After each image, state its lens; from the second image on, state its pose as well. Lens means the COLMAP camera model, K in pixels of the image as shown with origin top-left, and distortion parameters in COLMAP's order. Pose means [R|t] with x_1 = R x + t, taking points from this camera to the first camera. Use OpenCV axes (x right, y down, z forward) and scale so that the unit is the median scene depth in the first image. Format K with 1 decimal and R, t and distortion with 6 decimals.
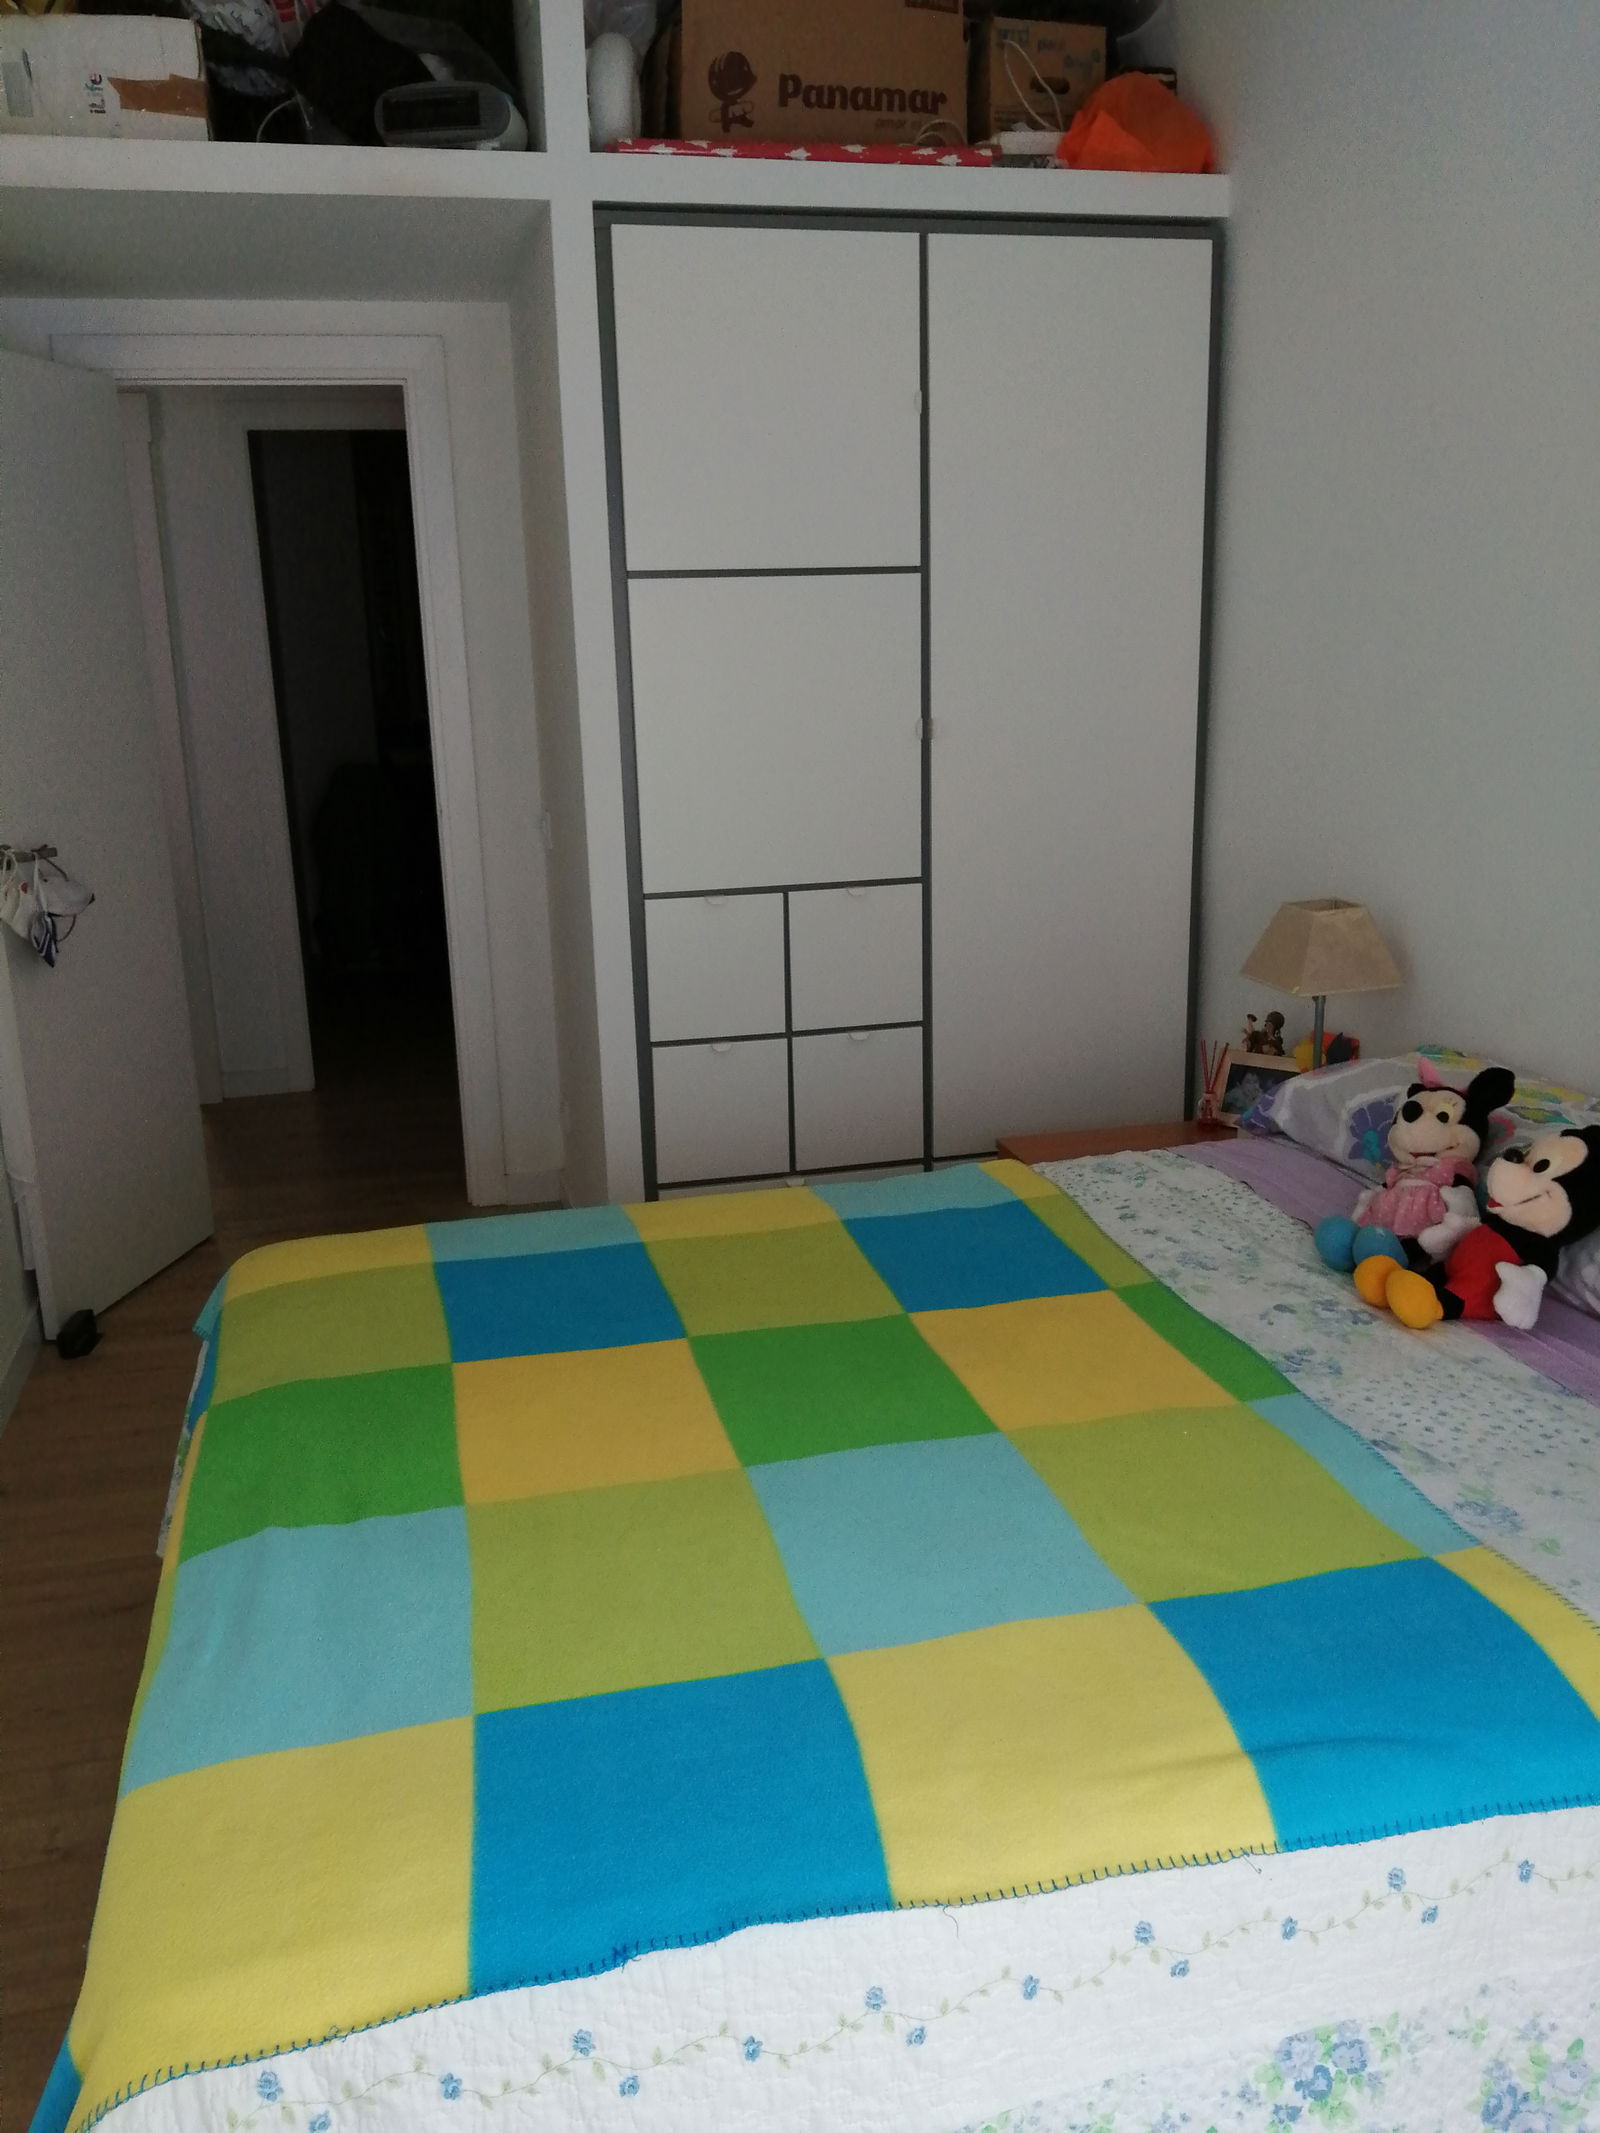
lens RADIAL K [[1684.5, 0, 800.0], [0, 1684.5, 1066.5], [0, 0, 1]] dist [0.044285, -0.105386]
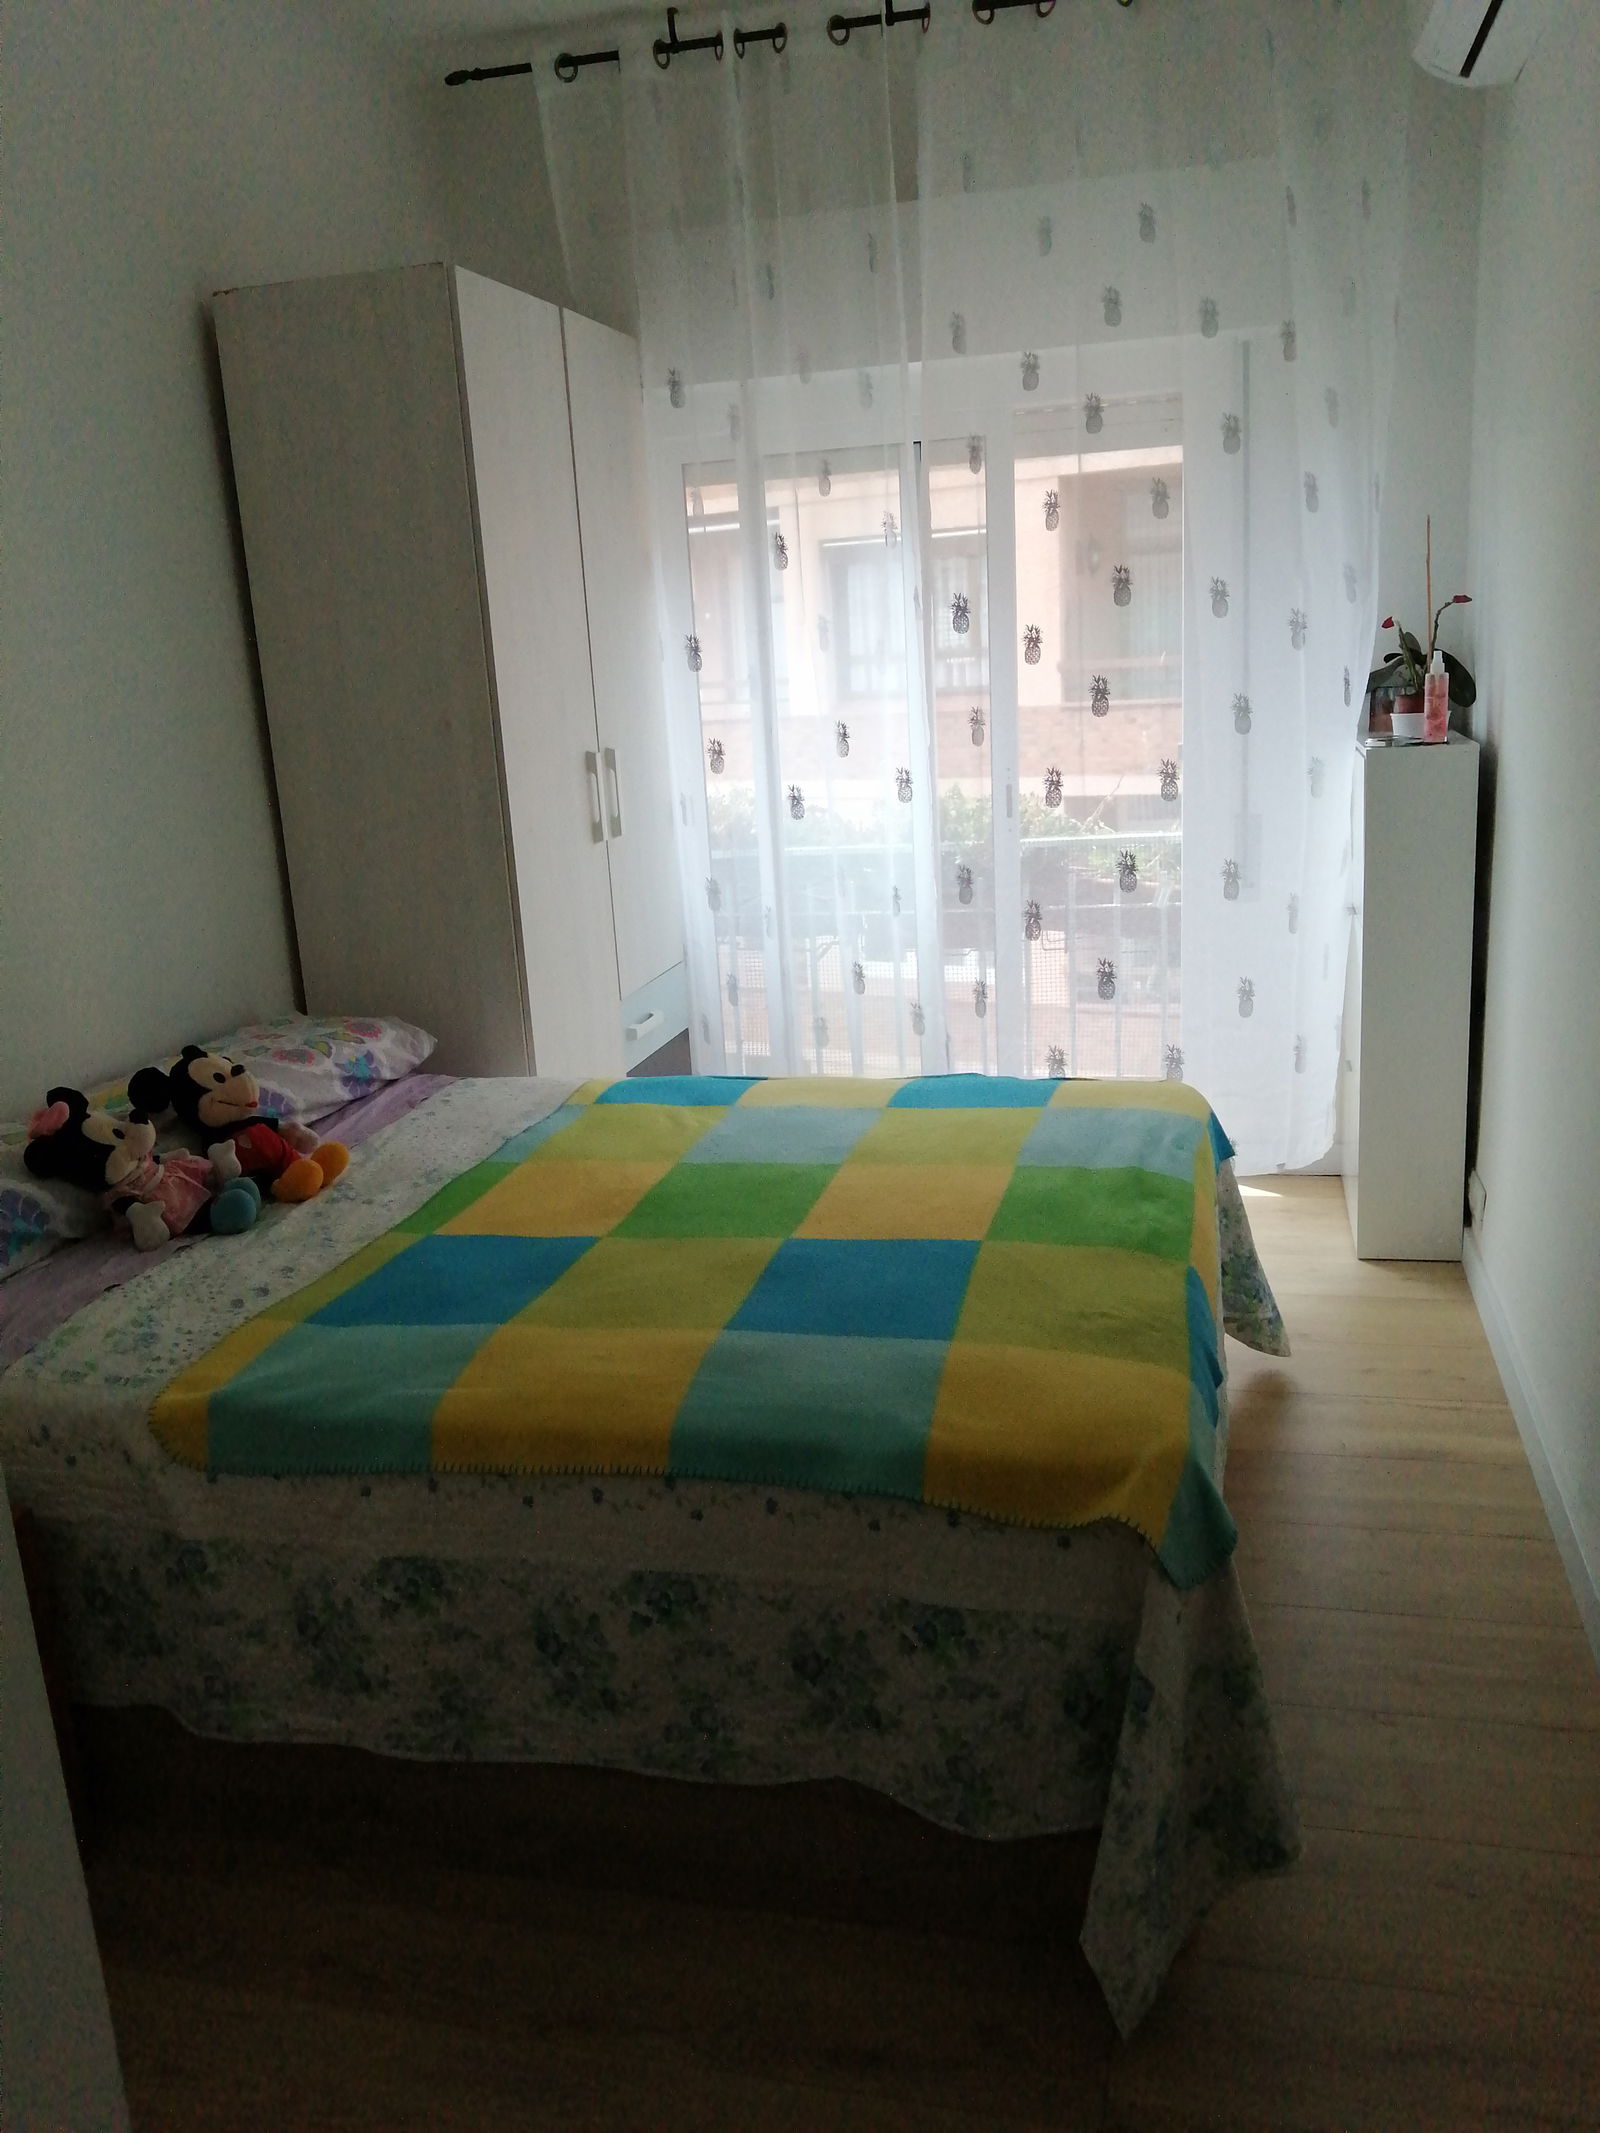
lens RADIAL K [[1684.5, 0, 800.0], [0, 1684.5, 1066.5], [0, 0, 1]] dist [0.044285, -0.105386]
pose [[-0.882594, -0.033441, 0.468946, -0.623897], [0.196321, 0.880122, 0.432254, -0.453315], [-0.427184, 0.473569, -0.770225, 1.854846]]
